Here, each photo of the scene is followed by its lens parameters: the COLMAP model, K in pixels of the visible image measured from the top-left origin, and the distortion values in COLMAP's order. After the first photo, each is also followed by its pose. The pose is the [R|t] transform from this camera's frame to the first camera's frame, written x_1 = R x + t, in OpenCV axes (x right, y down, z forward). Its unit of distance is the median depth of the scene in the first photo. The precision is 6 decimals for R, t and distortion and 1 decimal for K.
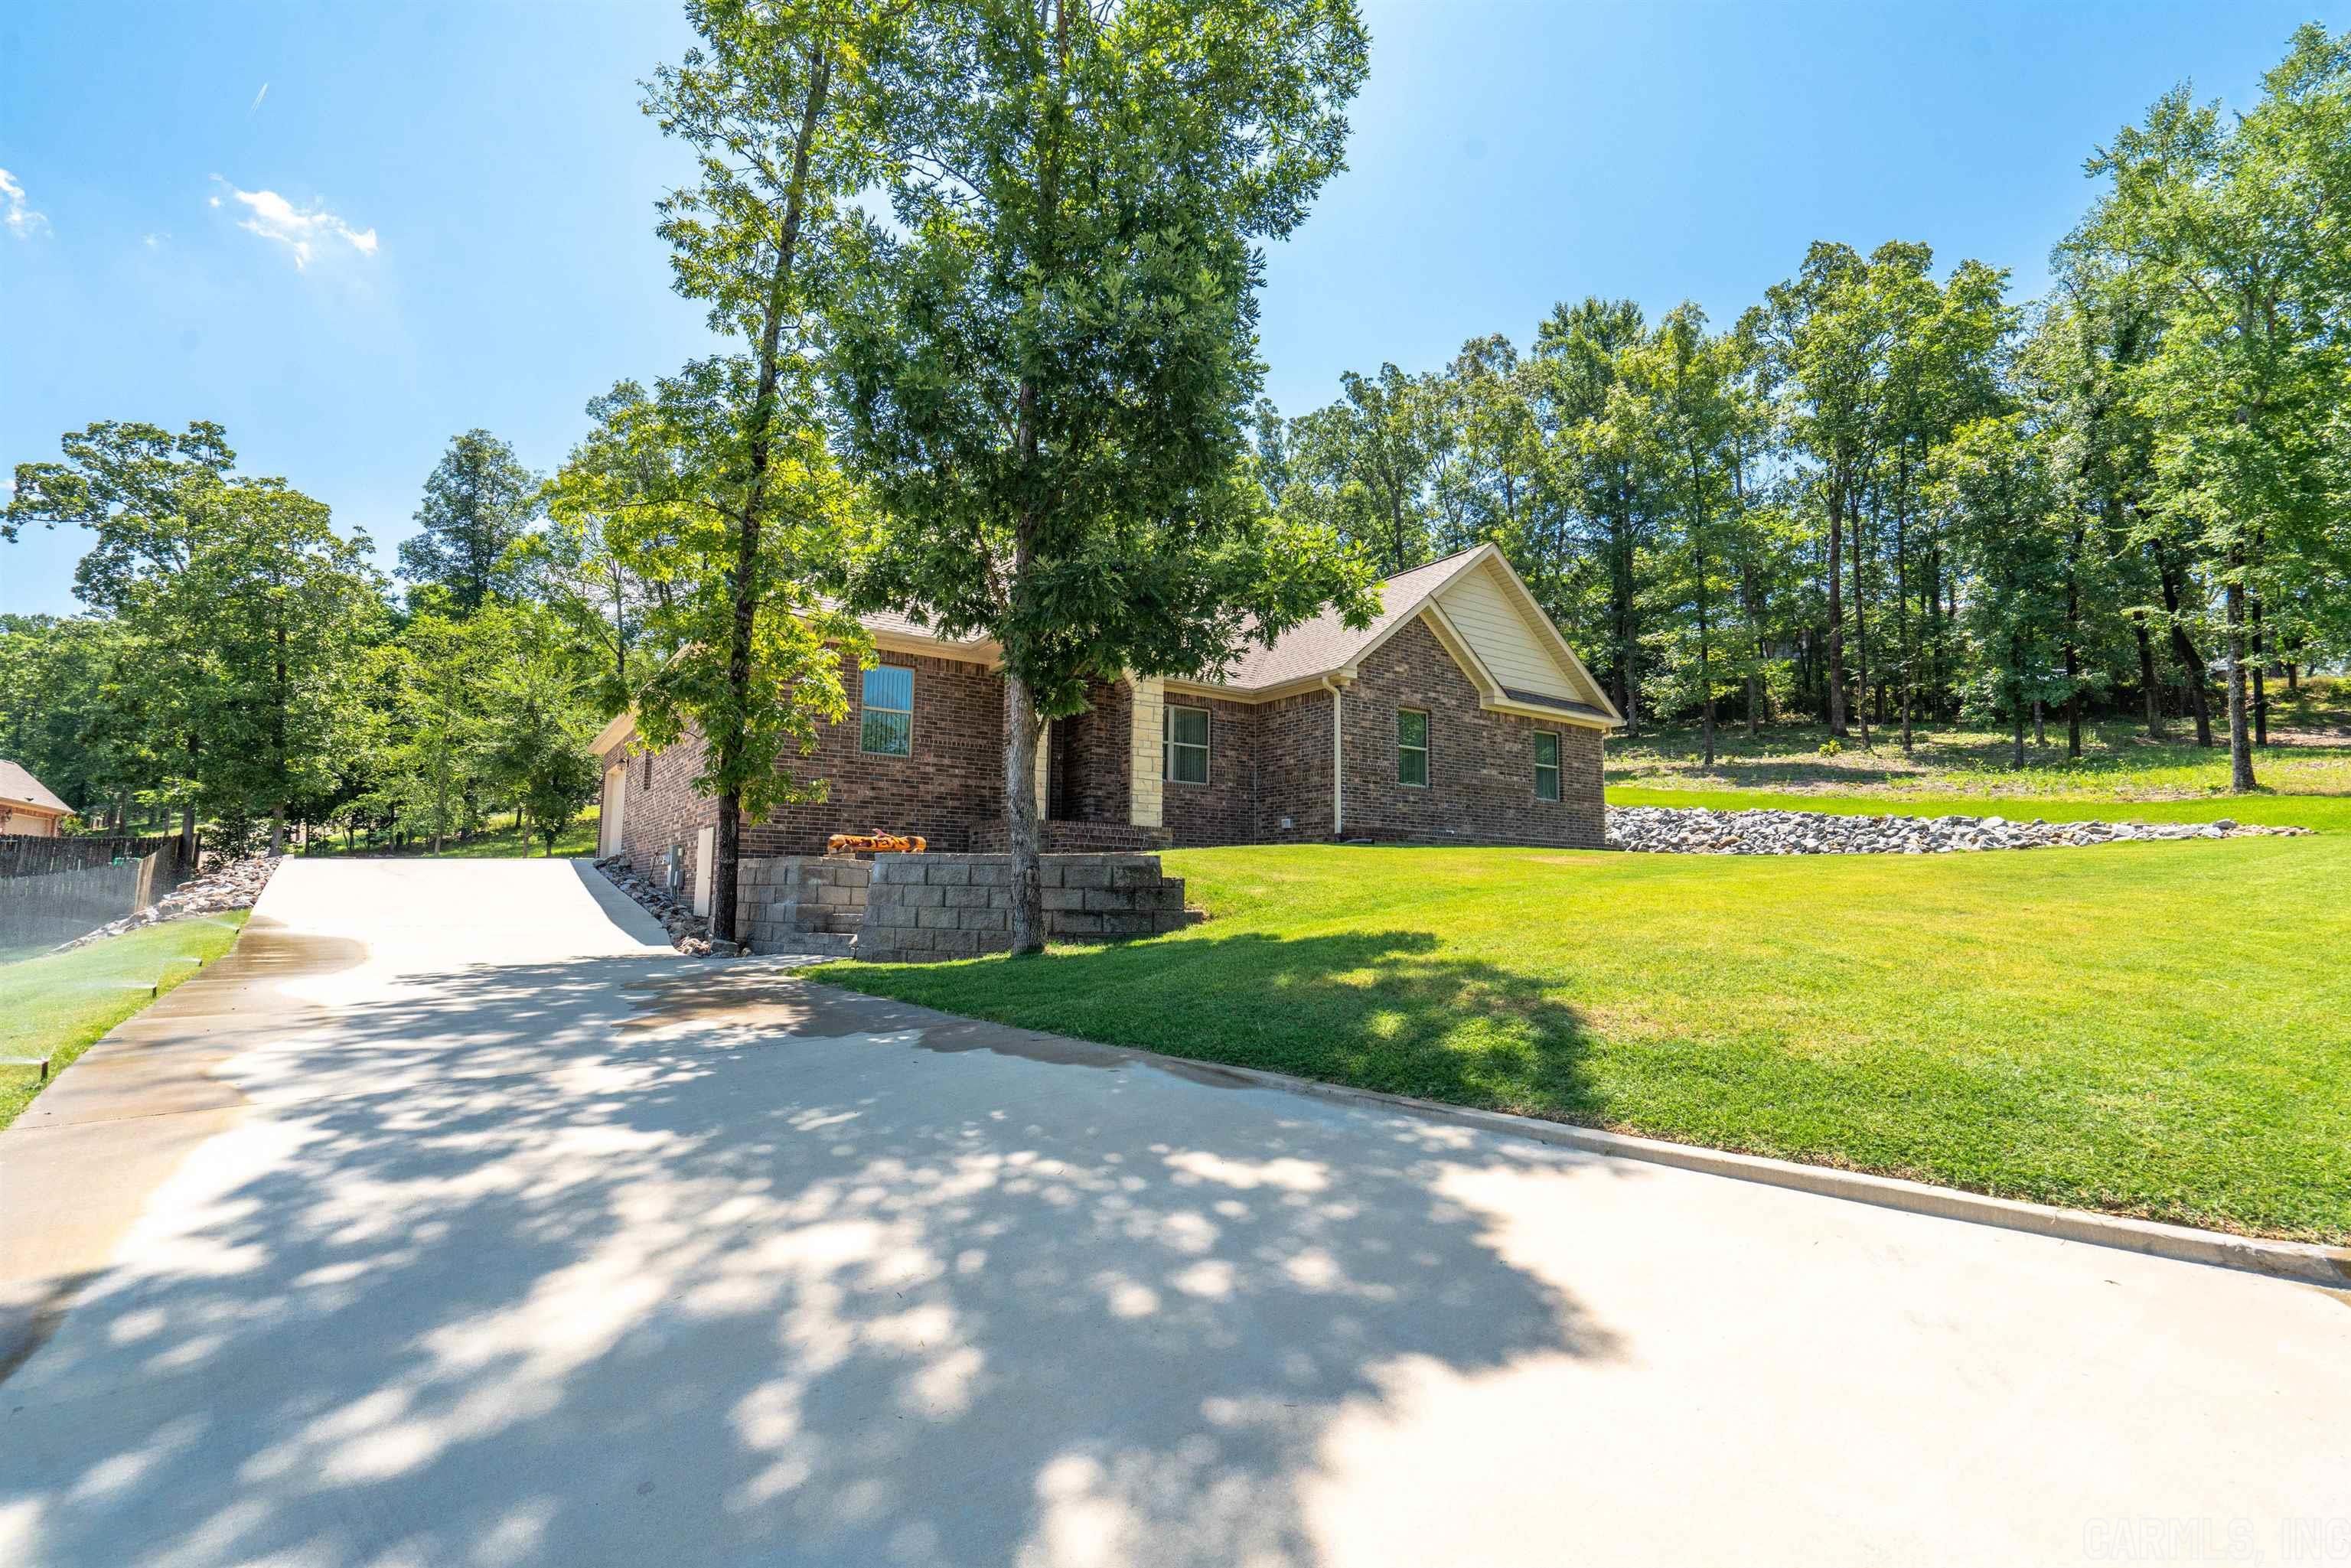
lens RADIAL K [[1073.2, 0, 1183.3], [0, 1073.2, 743.9], [0, 0, 1]] dist [0.005444, -0.003303]
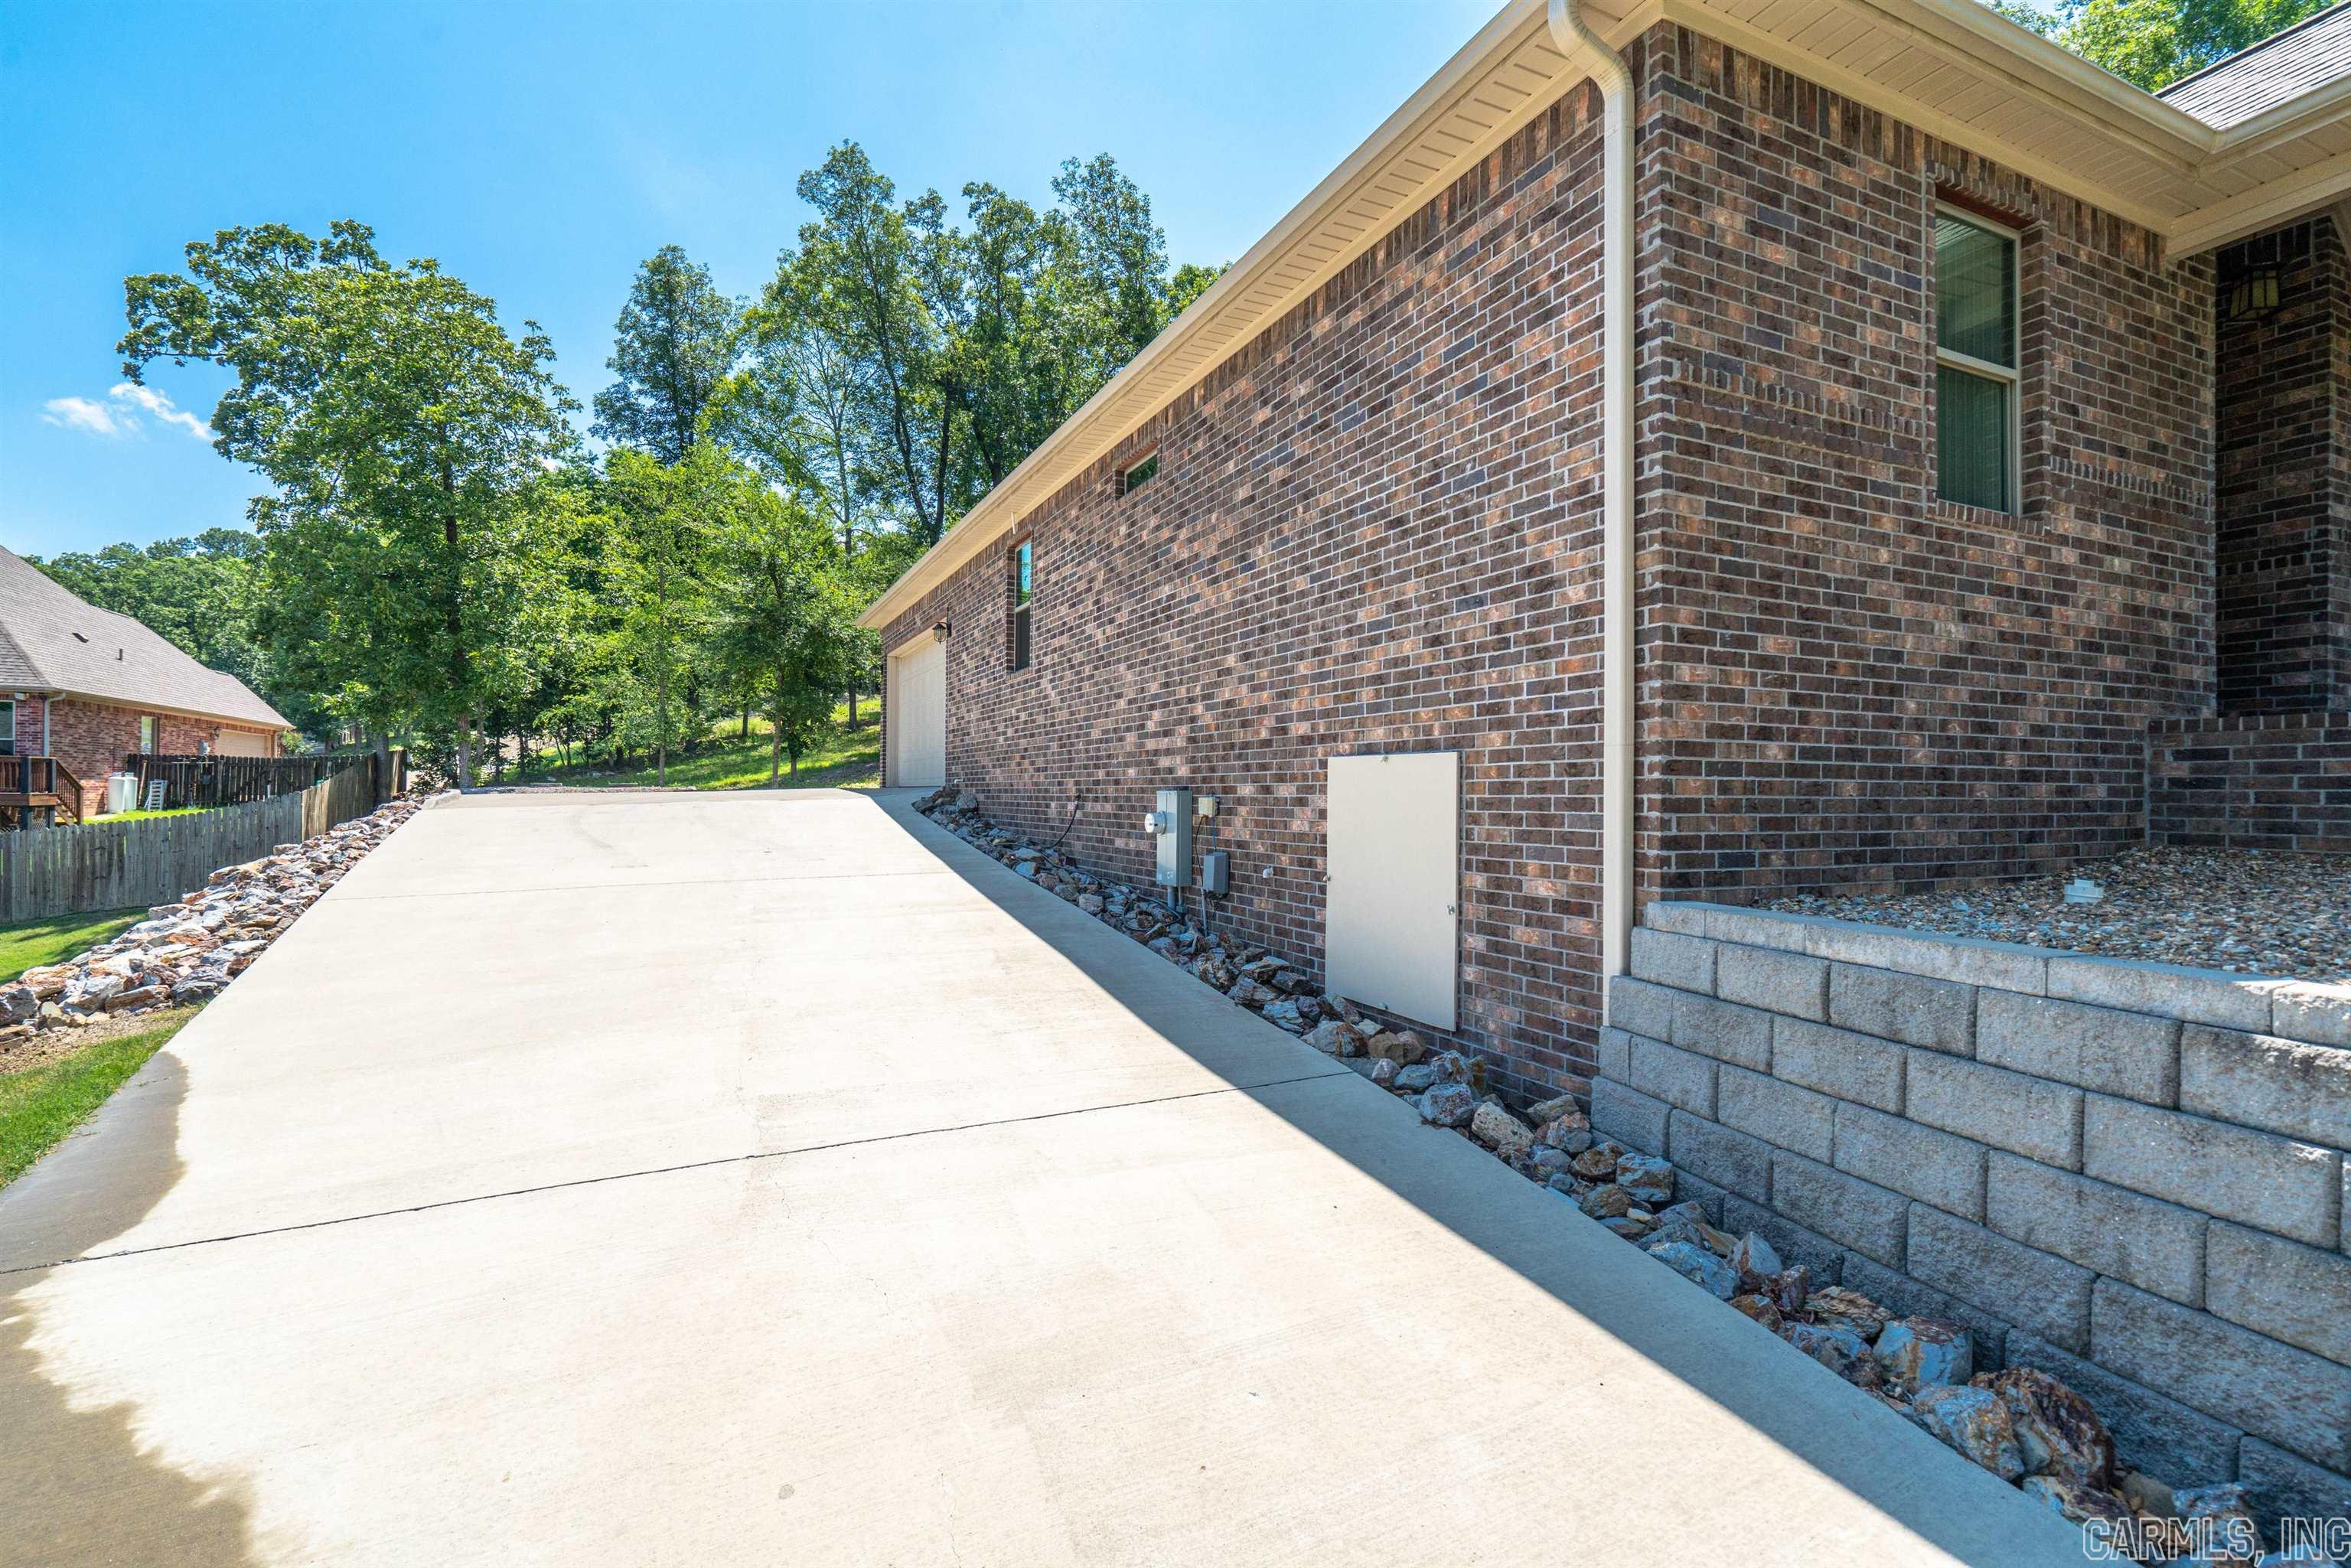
lens RADIAL K [[1073.2, 0, 1163.9], [0, 1073.2, 732.3], [0, 0, 1]] dist [0.005444, -0.003303]
pose [[0.986267, -0.017954, -0.164178, -0.219207], [0.032459, 0.995758, 0.086100, 0.019161], [0.161936, -0.090247, 0.982666, 0.312461]]
